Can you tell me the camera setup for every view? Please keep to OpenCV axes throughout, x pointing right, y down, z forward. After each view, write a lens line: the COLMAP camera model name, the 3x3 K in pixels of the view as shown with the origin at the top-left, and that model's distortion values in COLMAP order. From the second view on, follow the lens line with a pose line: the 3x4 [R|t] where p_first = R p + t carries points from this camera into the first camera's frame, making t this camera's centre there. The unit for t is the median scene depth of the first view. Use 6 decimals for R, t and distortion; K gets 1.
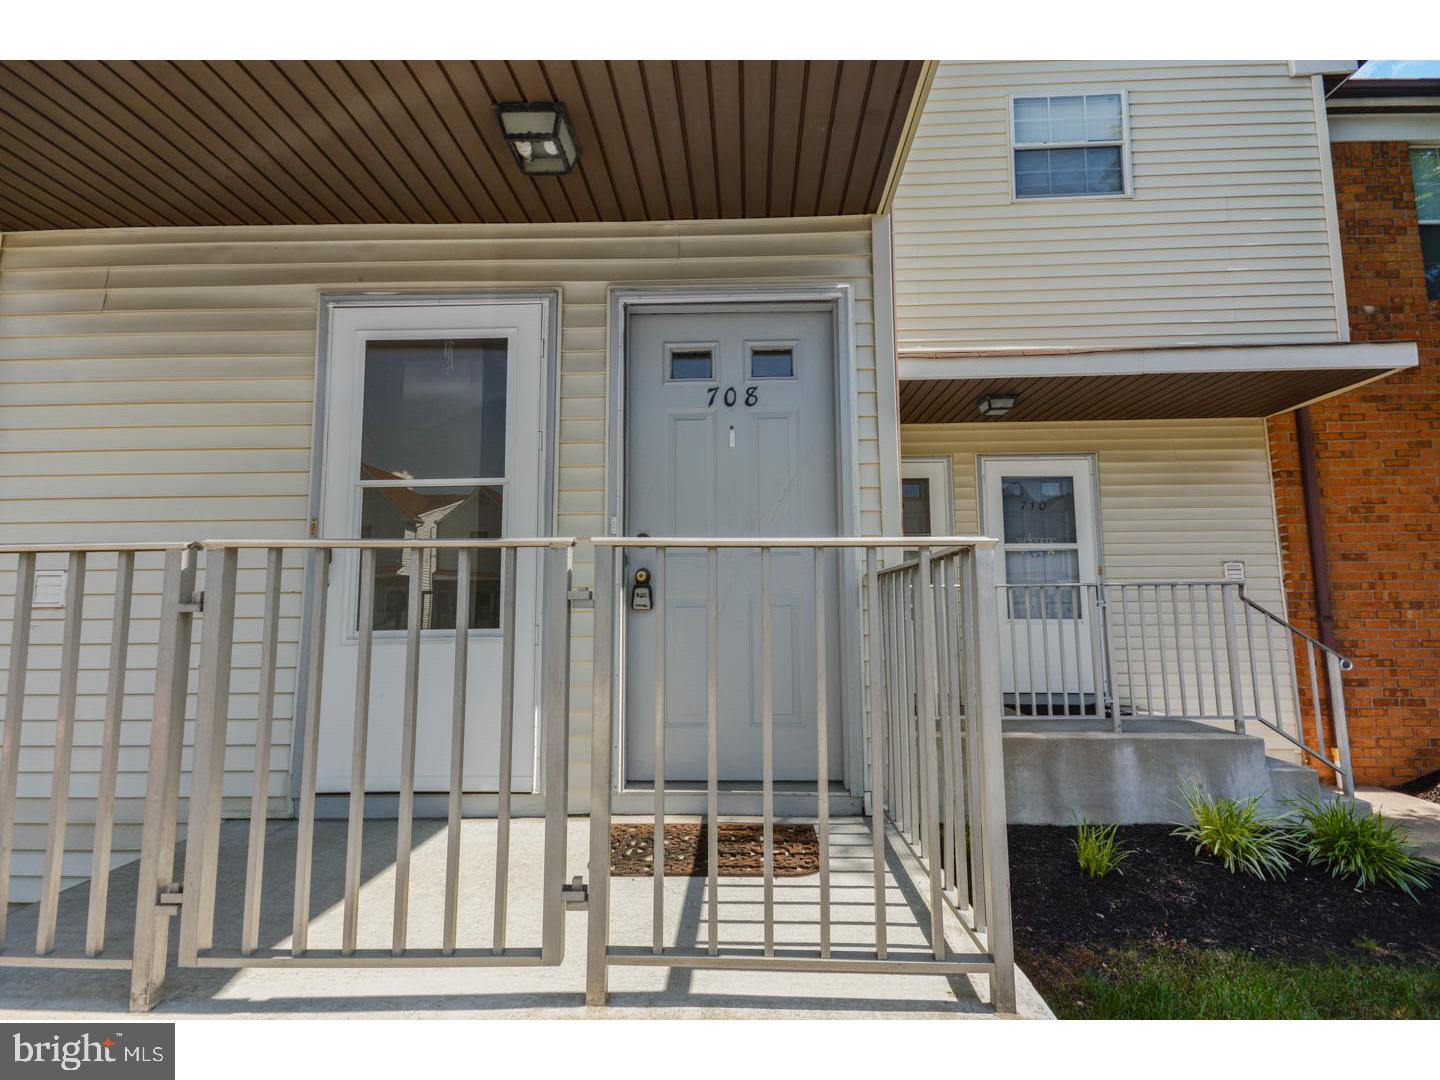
lens RADIAL K [[623.3, 0, 742.5], [0, 623.3, 553.9], [0, 0, 1]] dist [0.017611, -0.000235]
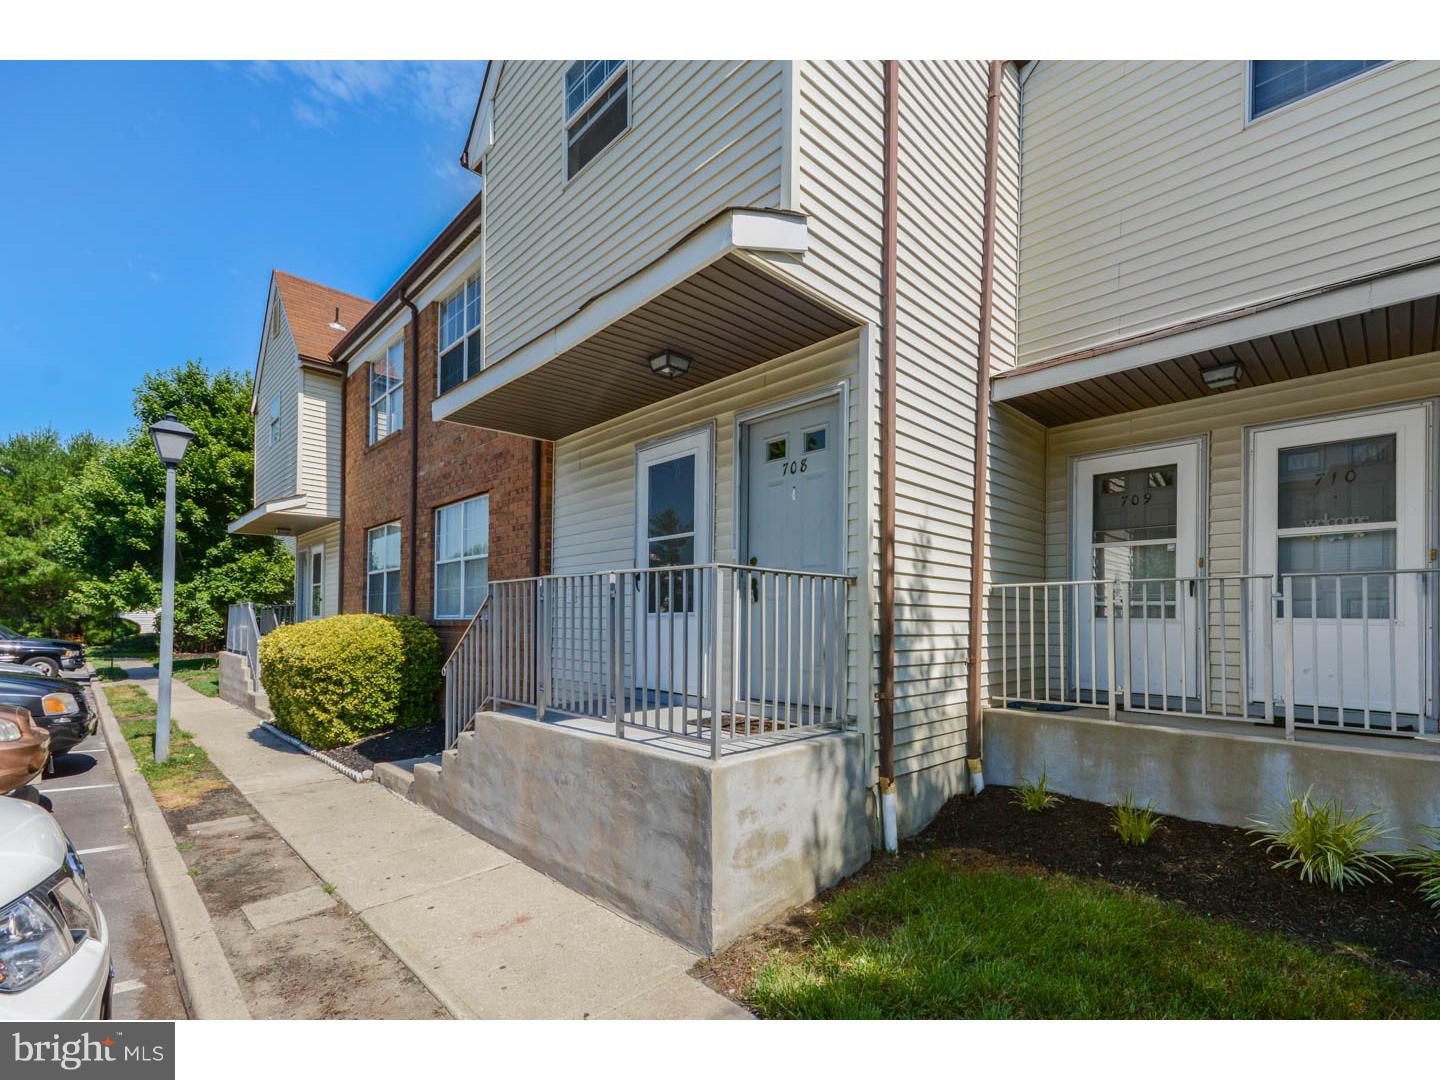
lens RADIAL K [[644.6, 0, 717.1], [0, 644.6, 617.1], [0, 0, 1]] dist [0.000688, 0.000123]
pose [[0.707064, 0.011054, -0.707063, 0.991954], [0.053070, 0.996229, 0.068644, 0.003299], [0.705155, -0.086060, 0.703811, -0.315882]]
